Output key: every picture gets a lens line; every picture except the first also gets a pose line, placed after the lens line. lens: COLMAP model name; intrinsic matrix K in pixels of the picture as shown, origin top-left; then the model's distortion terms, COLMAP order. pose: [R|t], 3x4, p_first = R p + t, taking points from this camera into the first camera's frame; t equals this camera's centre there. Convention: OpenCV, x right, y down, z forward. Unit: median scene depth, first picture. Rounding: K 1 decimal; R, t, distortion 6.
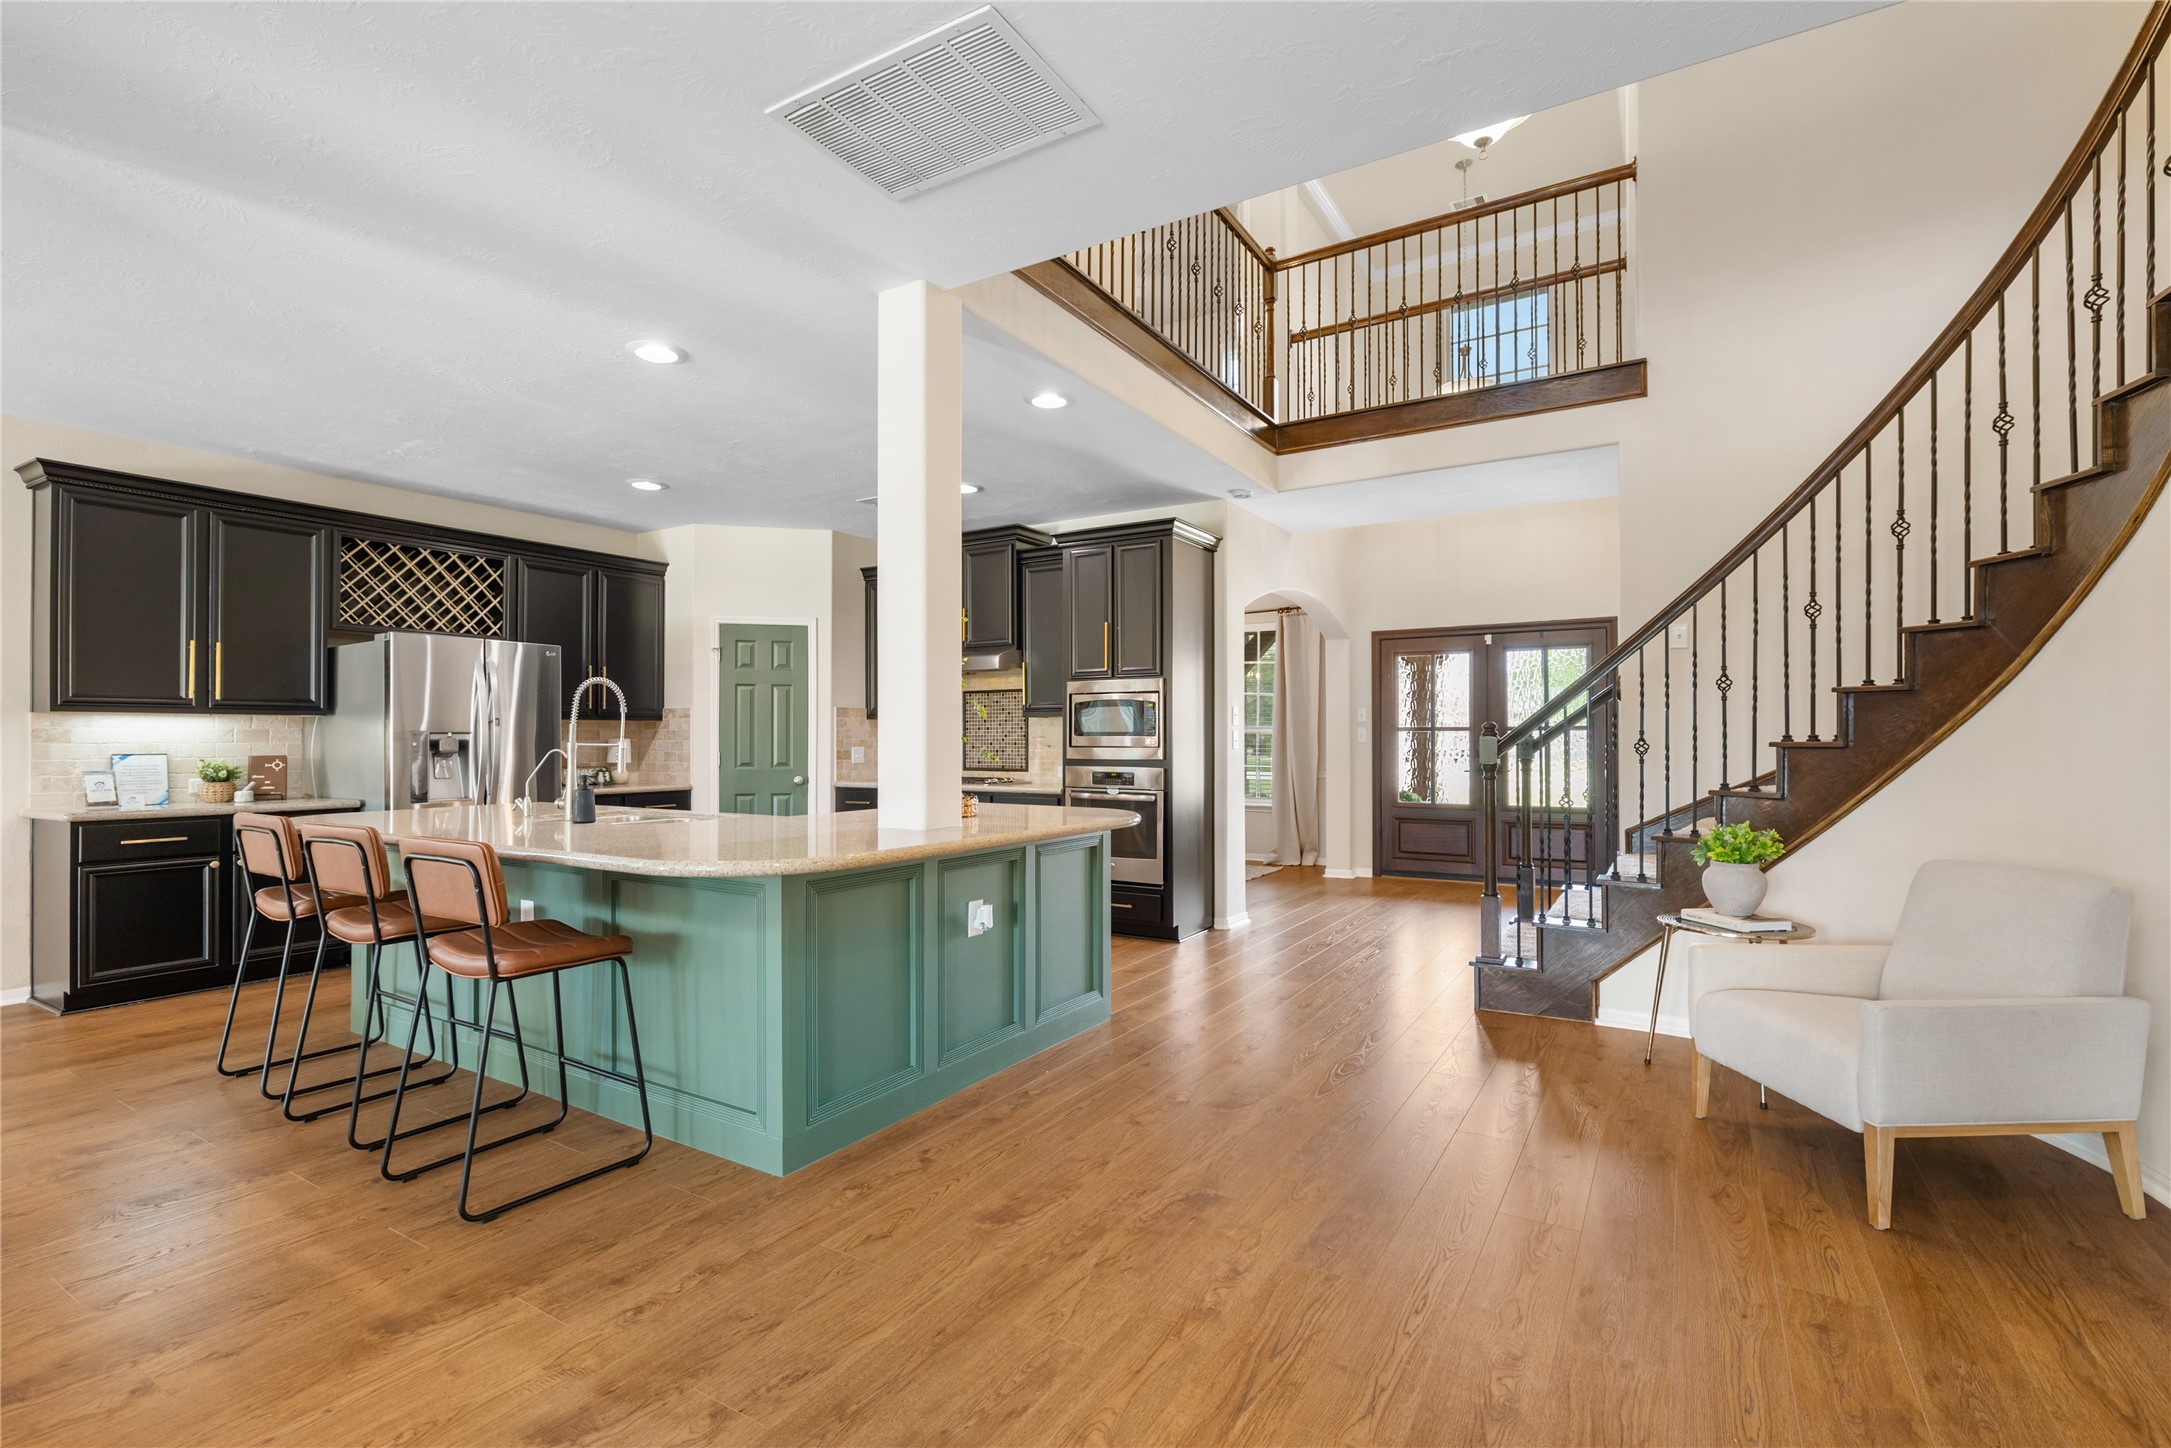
lens RADIAL K [[986.9, 0, 1089.0], [0, 986.9, 731.7], [0, 0, 1]] dist [-0.000674, 0.000608]
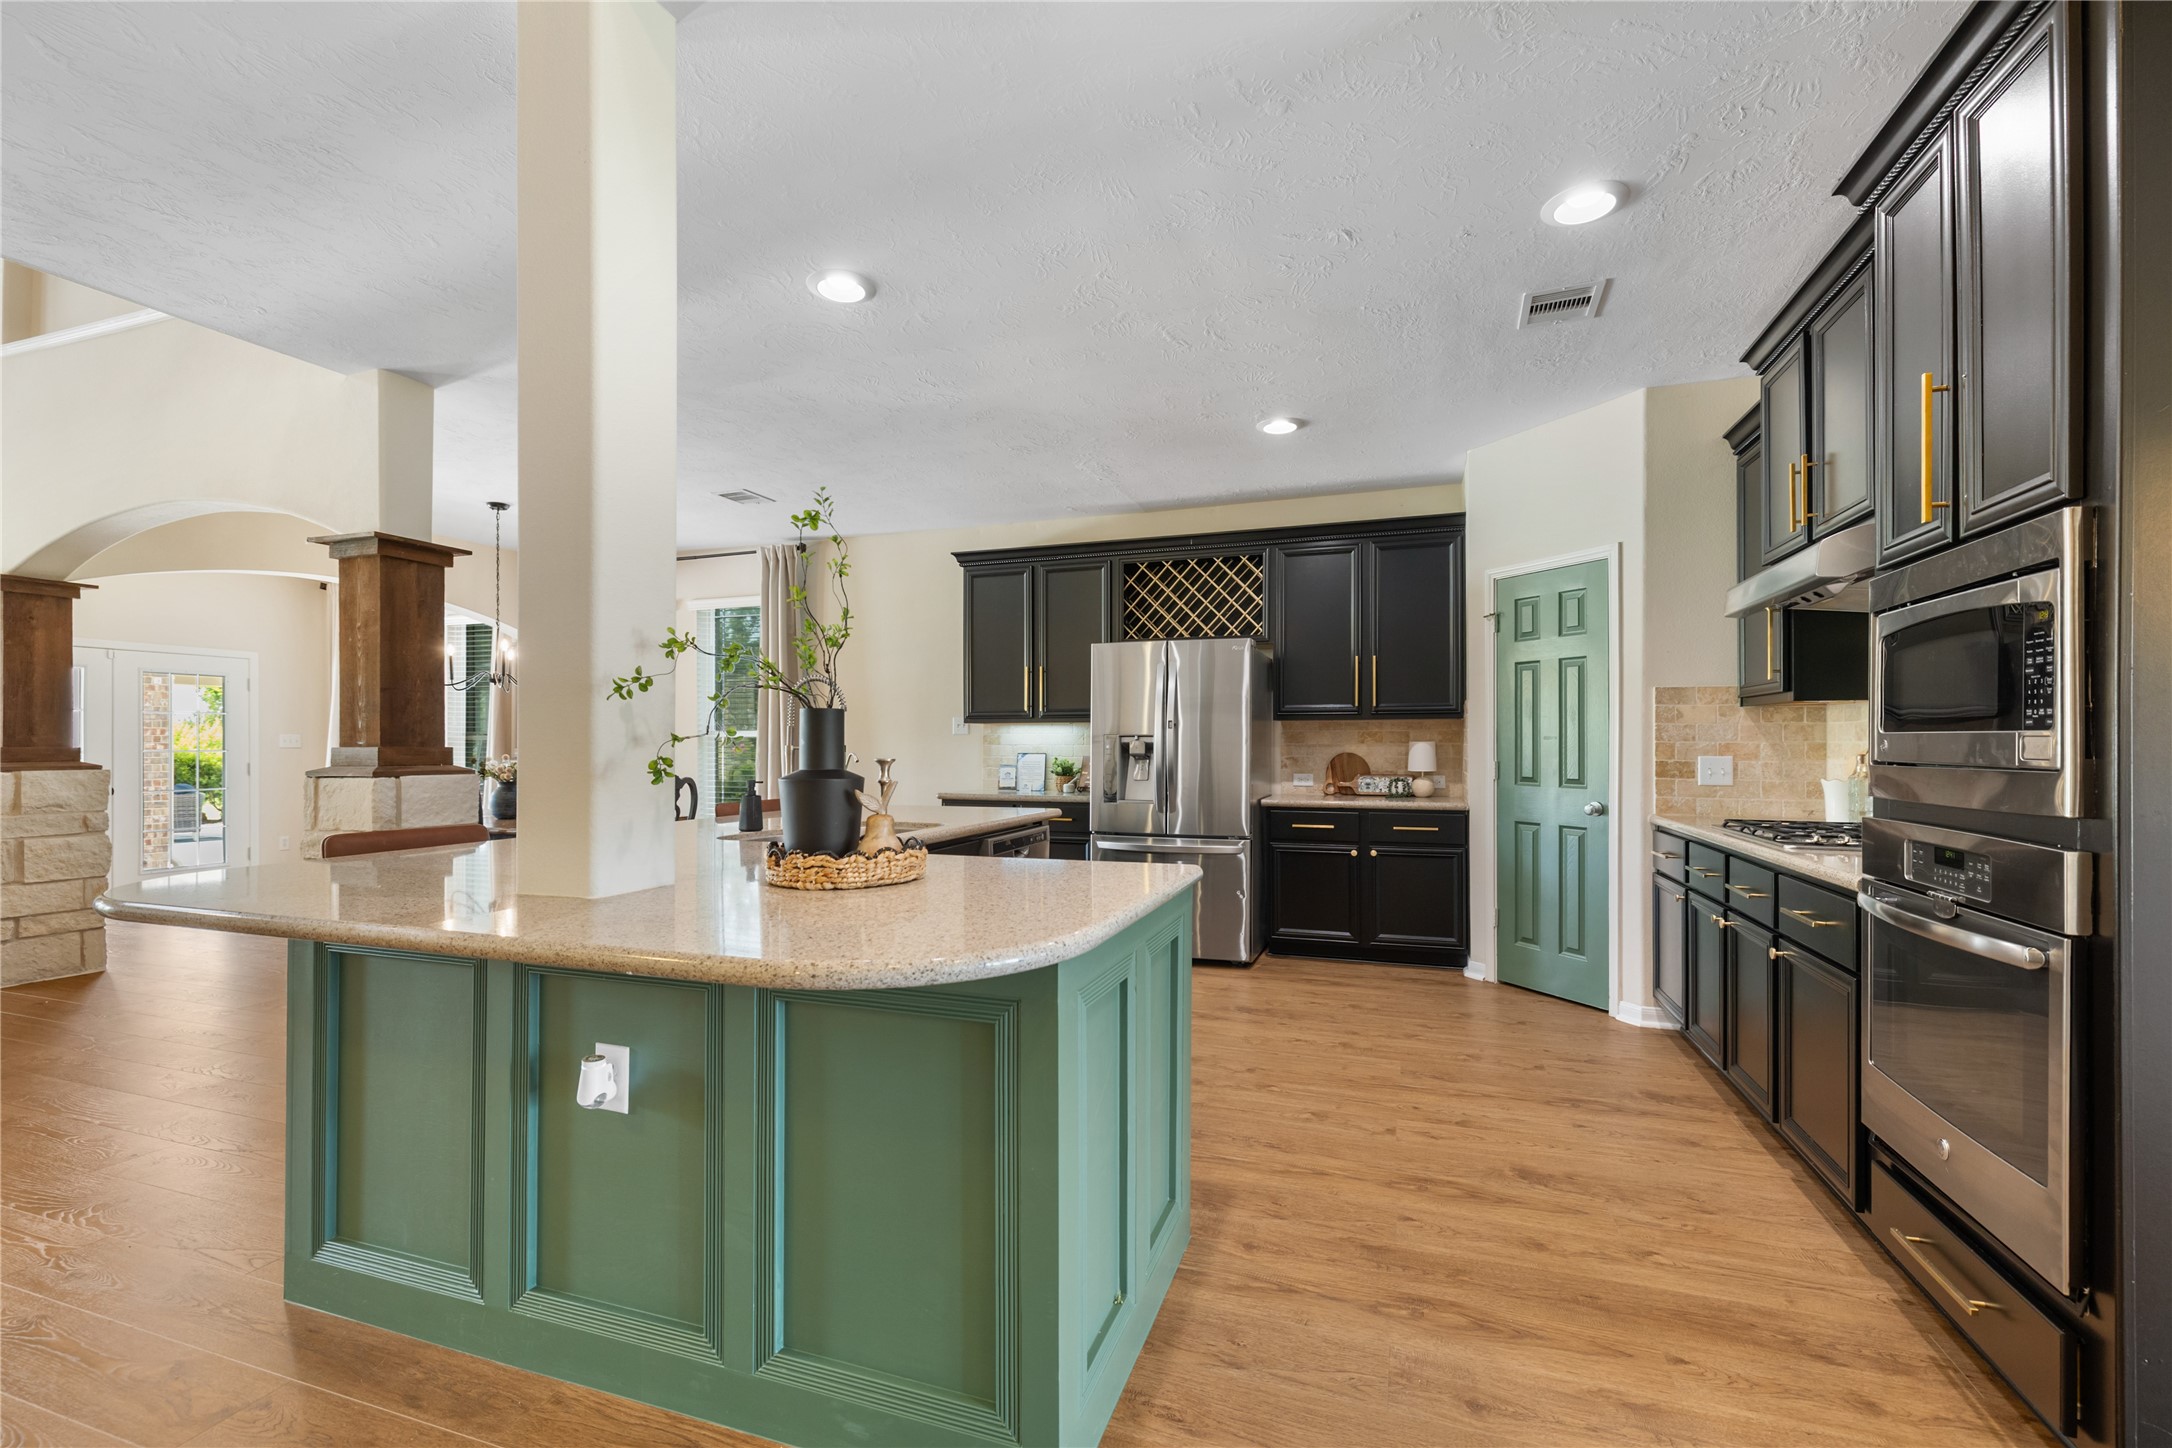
lens RADIAL K [[923.1, 0, 1094.2], [0, 923.1, 737.2], [0, 0, 1]] dist [0.000629, -0.000162]
pose [[0.215198, -0.005458, -0.976555, 0.381136], [0.006974, 0.999967, -0.004052, 0.007959], [0.976545, -0.005939, 0.215229, 1.023250]]
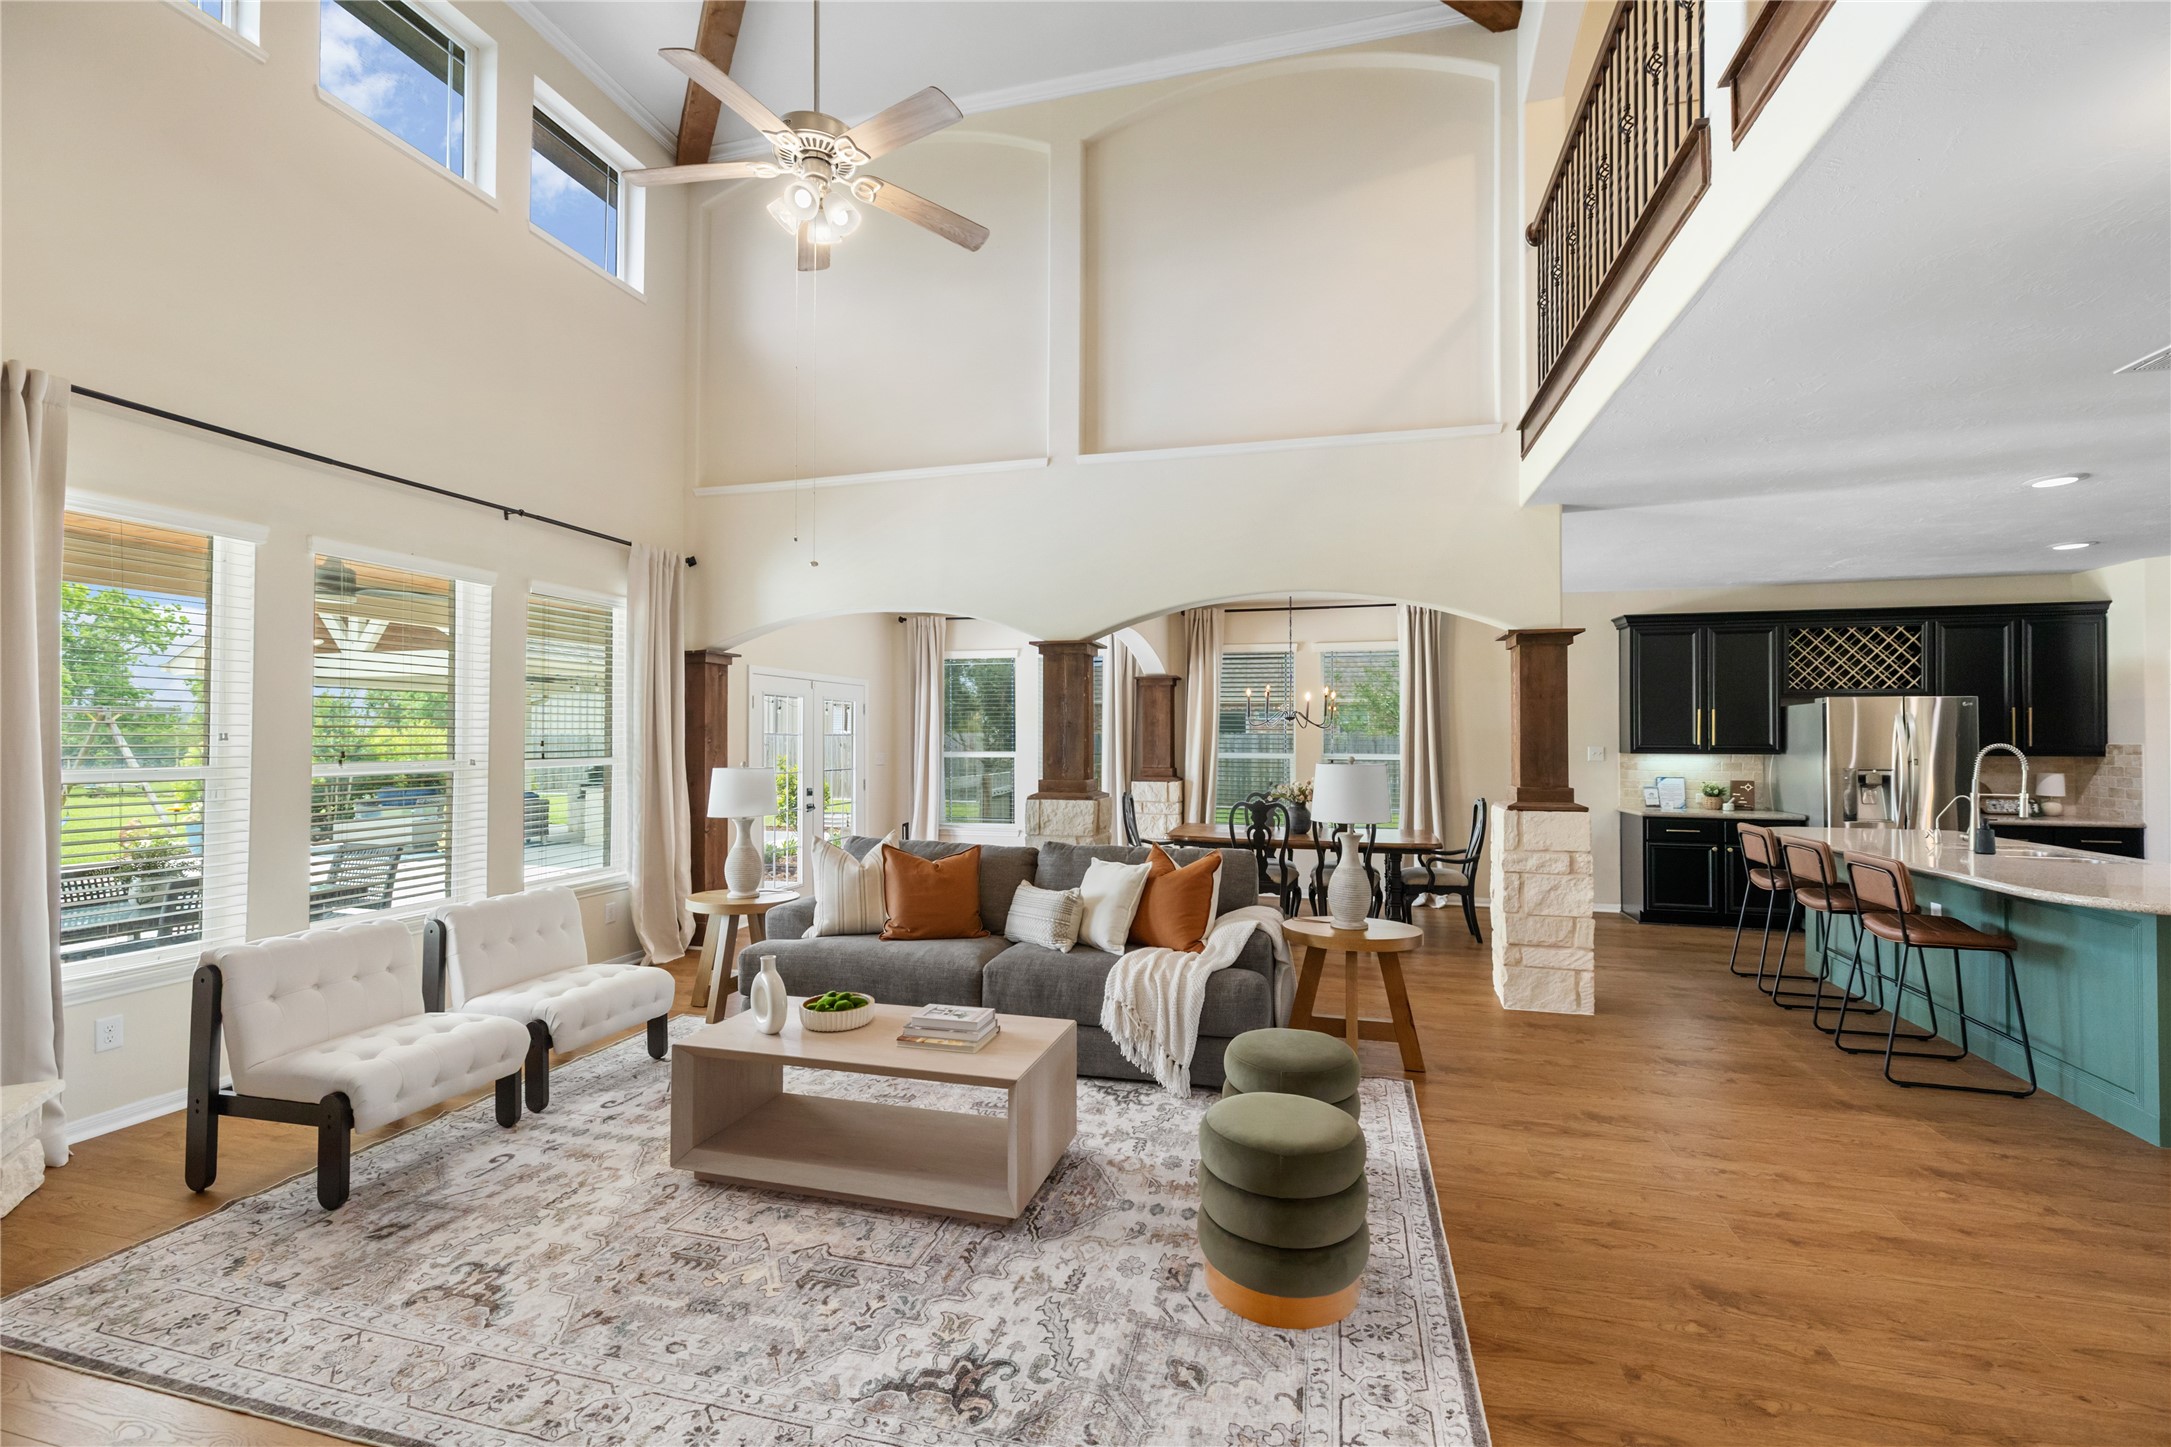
lens RADIAL K [[899.4, 0, 1110.9], [0, 899.4, 726.0], [0, 0, 1]] dist [-0.001521, 0.000184]
pose [[0.288124, -0.011868, -0.957520, 0.280234], [0.001833, 0.999928, -0.011842, -0.060653], [0.957591, 0.001657, 0.288125, -0.434587]]
